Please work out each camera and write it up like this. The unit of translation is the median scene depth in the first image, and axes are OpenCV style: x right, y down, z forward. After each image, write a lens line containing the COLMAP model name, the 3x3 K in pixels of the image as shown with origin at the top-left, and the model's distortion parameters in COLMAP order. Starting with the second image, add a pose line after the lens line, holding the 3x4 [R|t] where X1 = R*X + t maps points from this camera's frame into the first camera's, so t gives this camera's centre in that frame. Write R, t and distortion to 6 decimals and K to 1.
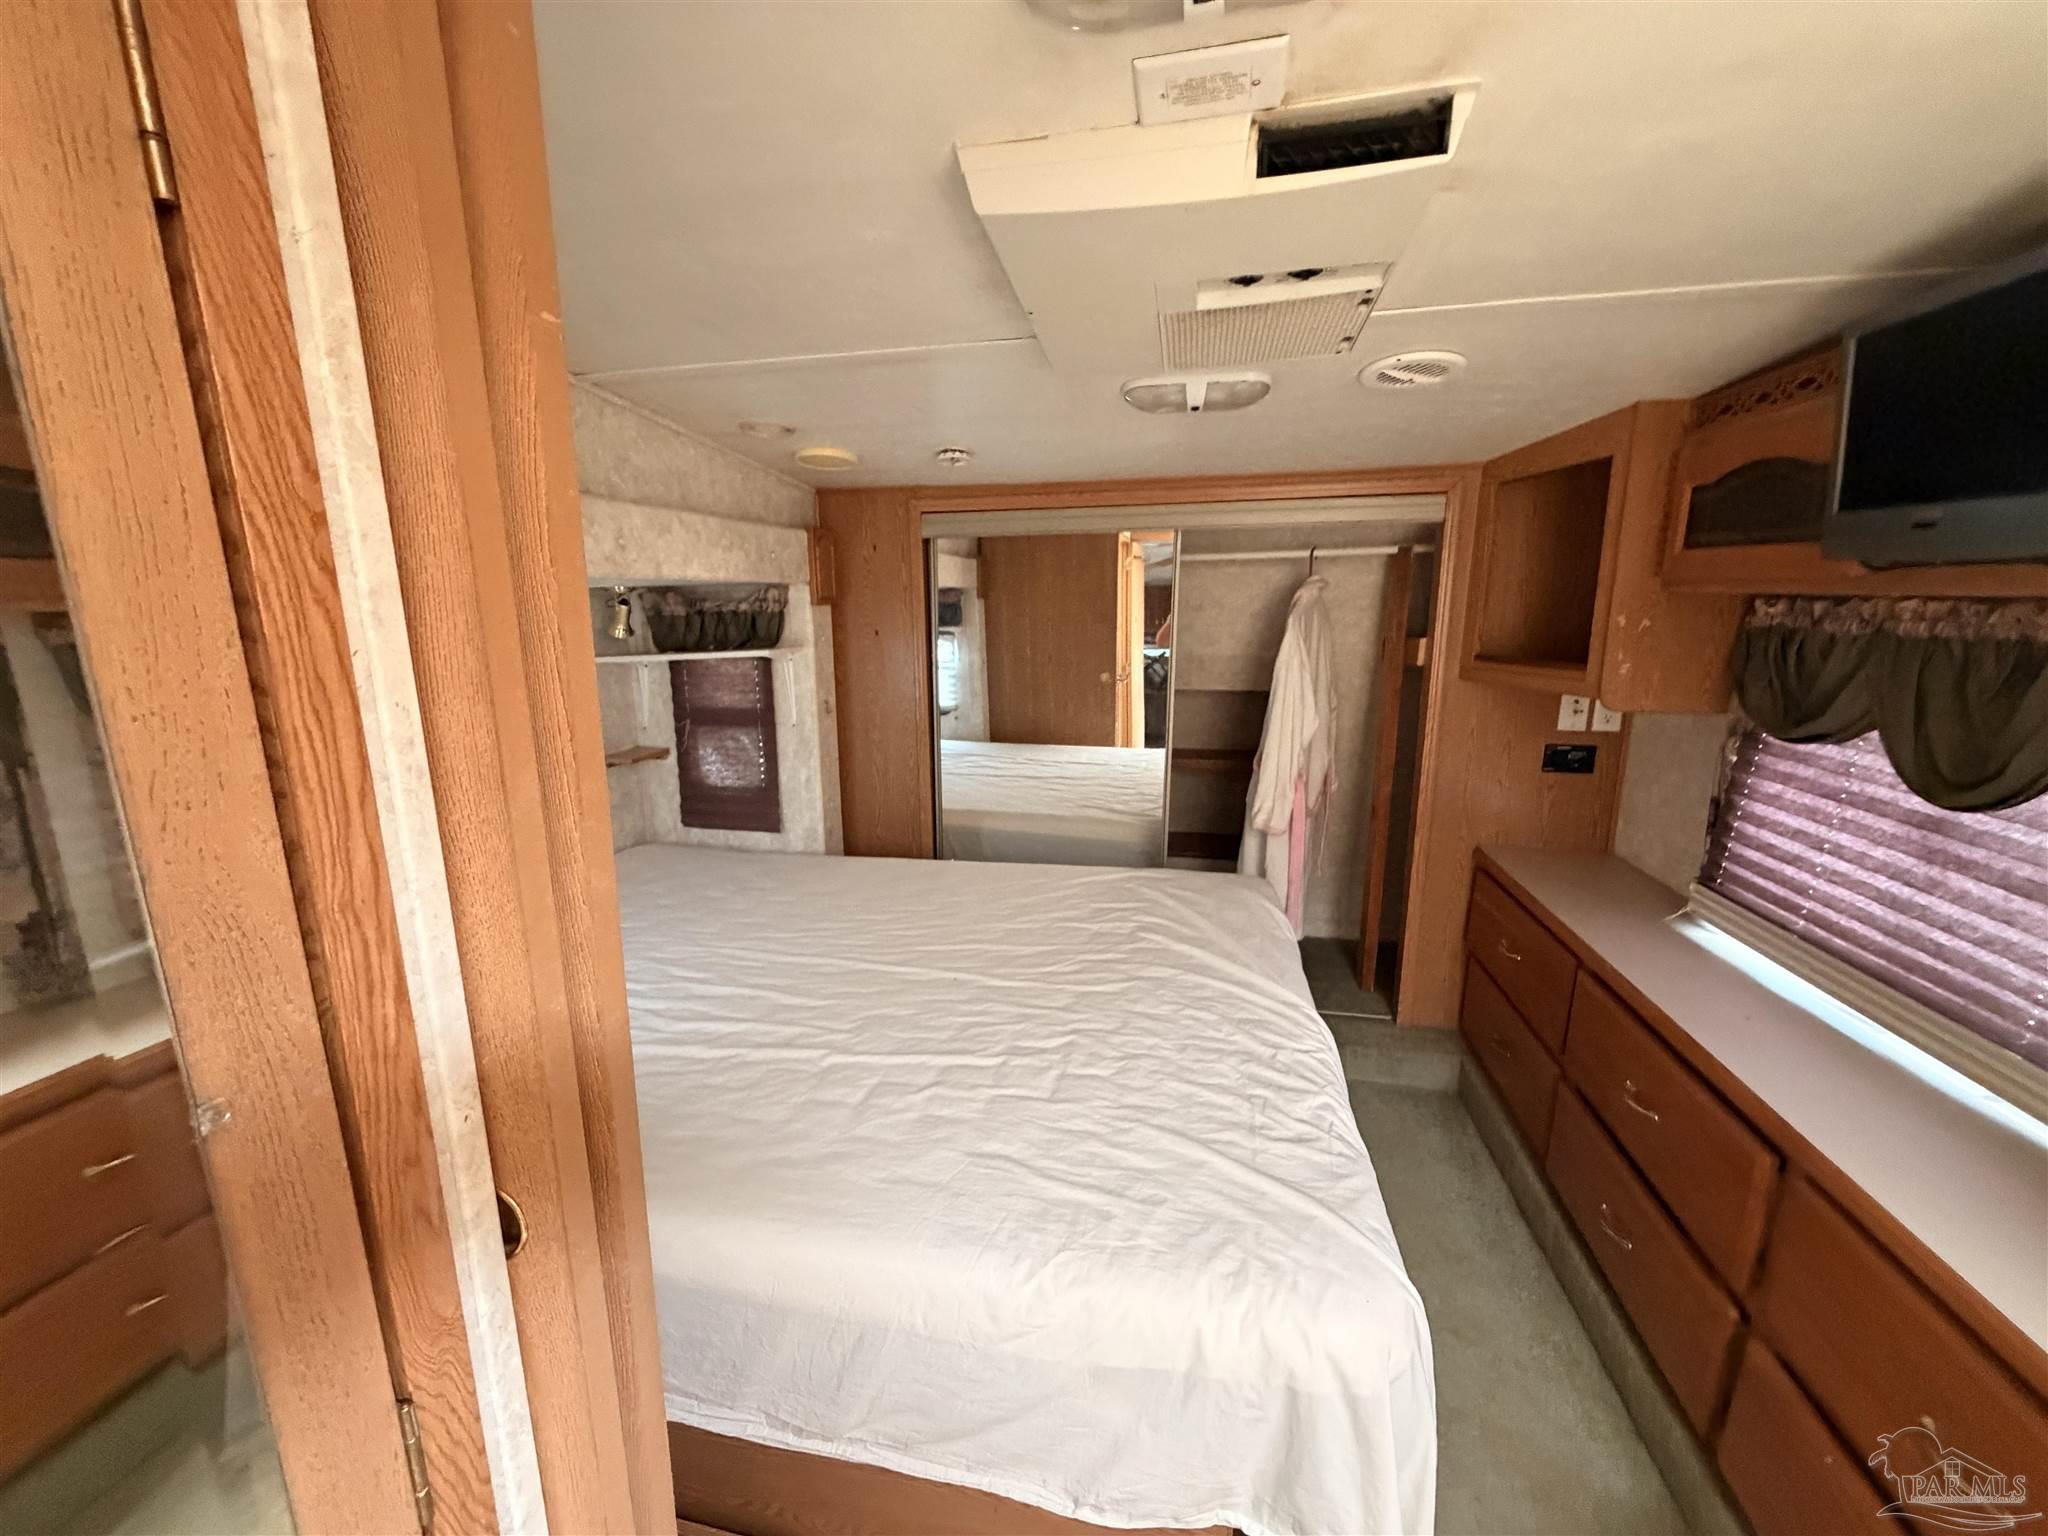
lens RADIAL K [[817.1, 0, 1019.1], [0, 817.1, 773.6], [0, 0, 1]] dist [0.000599, -0.000194]
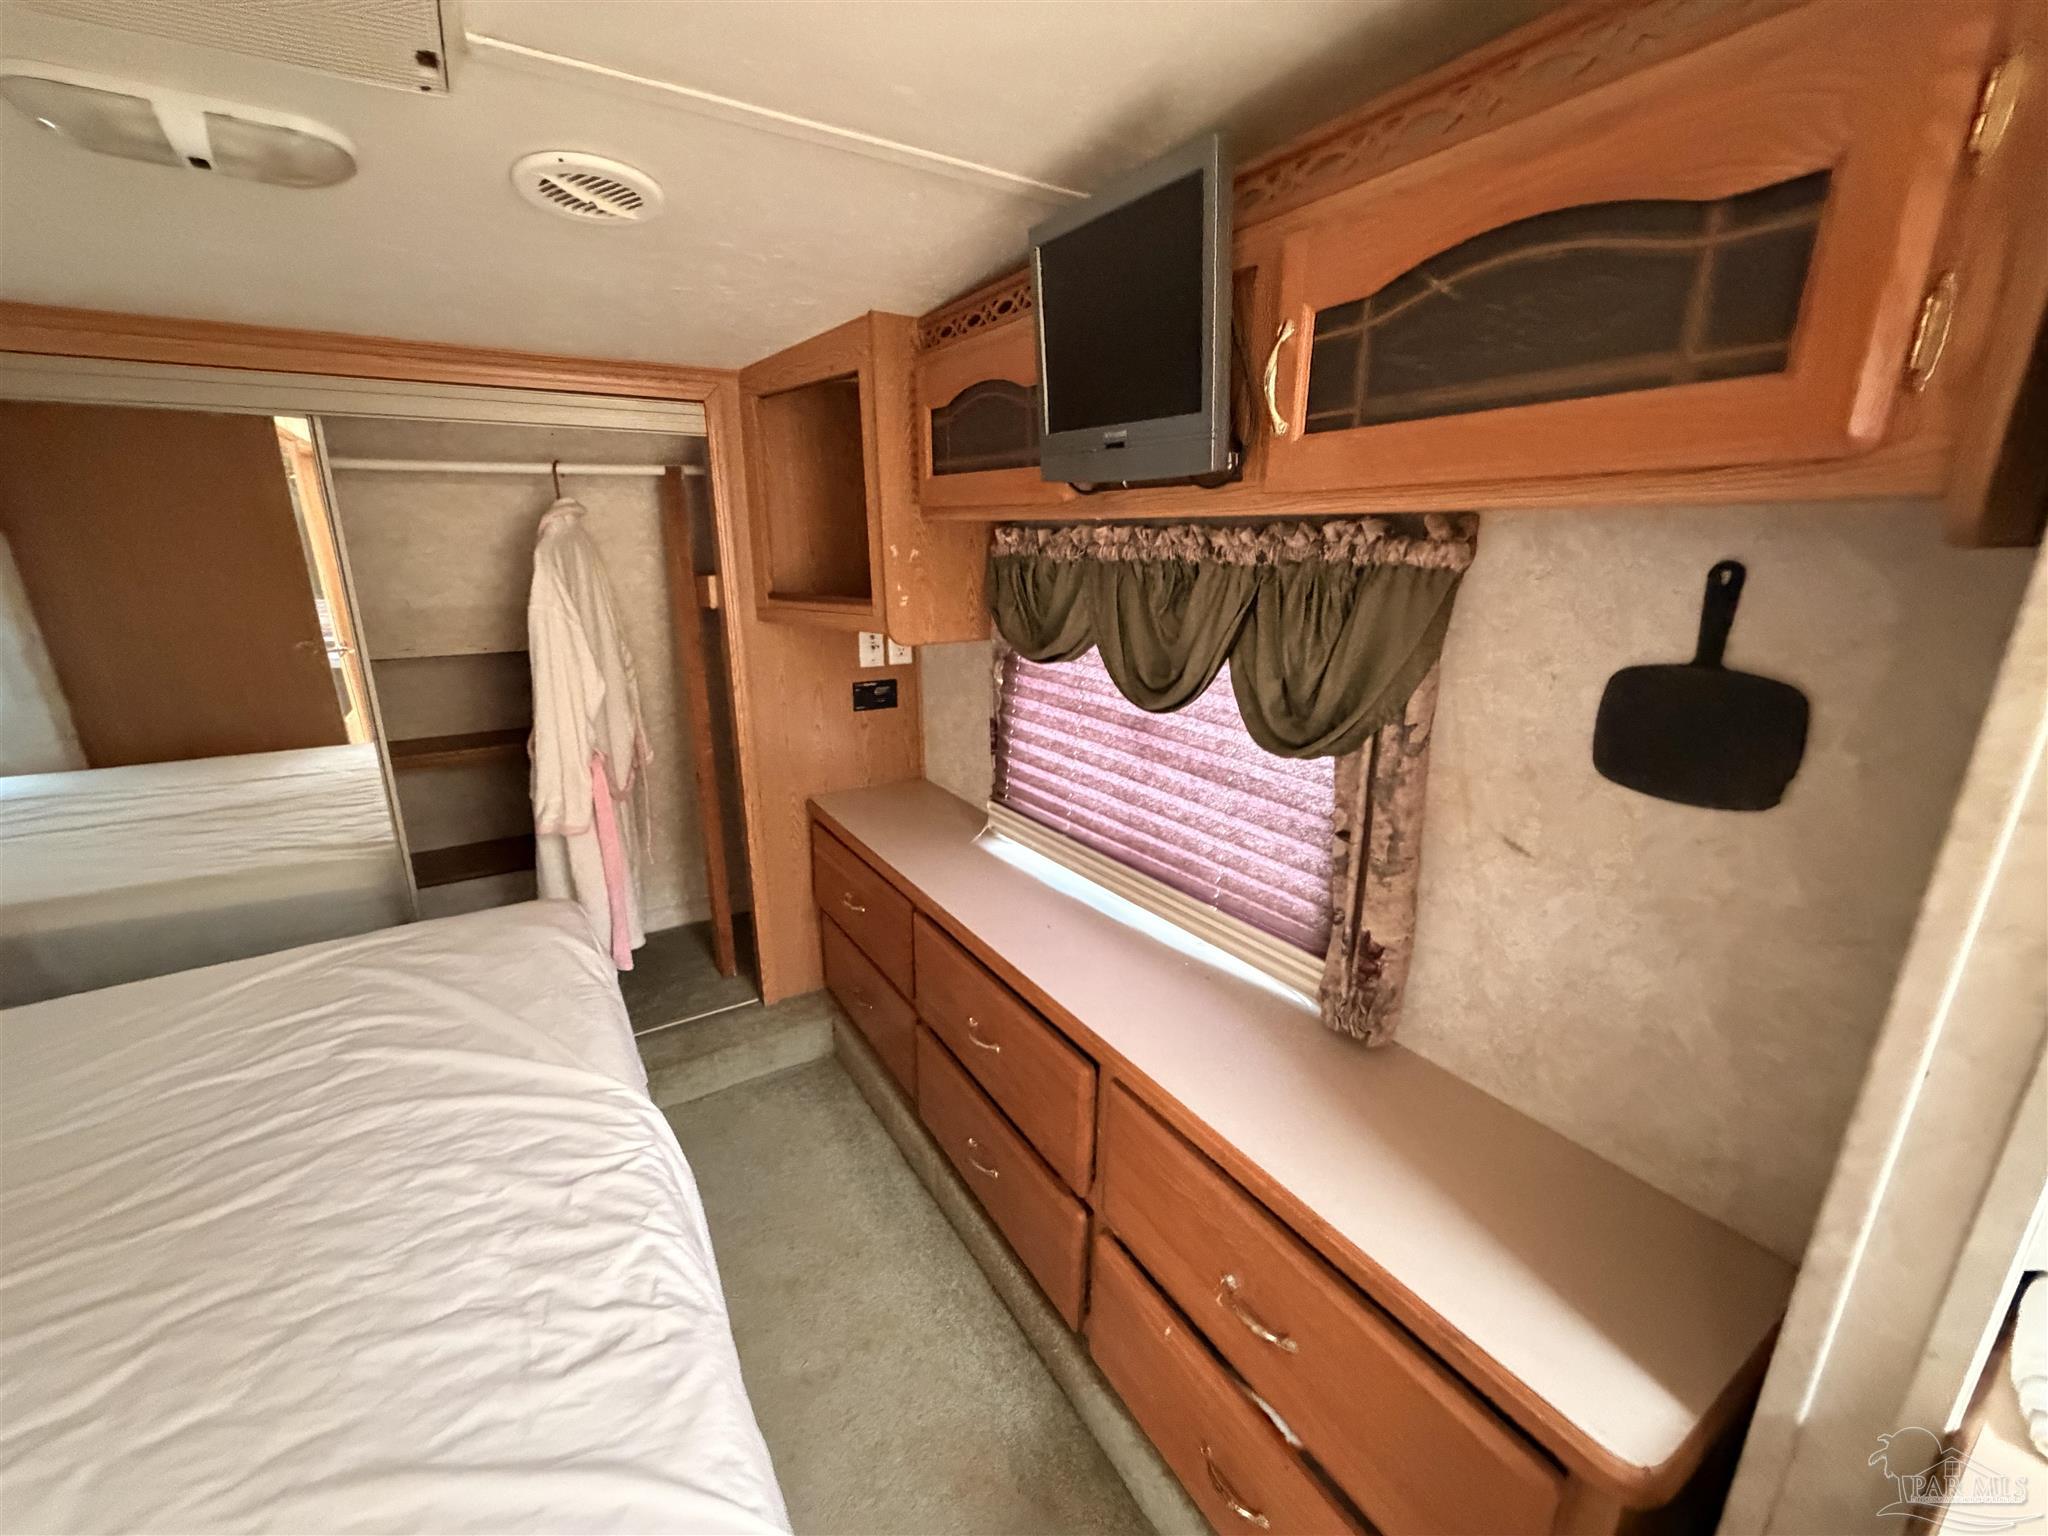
lens RADIAL K [[817.1, 0, 1019.1], [0, 817.1, 773.6], [0, 0, 1]] dist [0.000599, -0.000194]
pose [[0.722750, -0.182995, 0.666442, 0.168954], [0.139966, 0.983082, 0.118148, -0.024443], [-0.676788, 0.007888, 0.736136, 0.212726]]
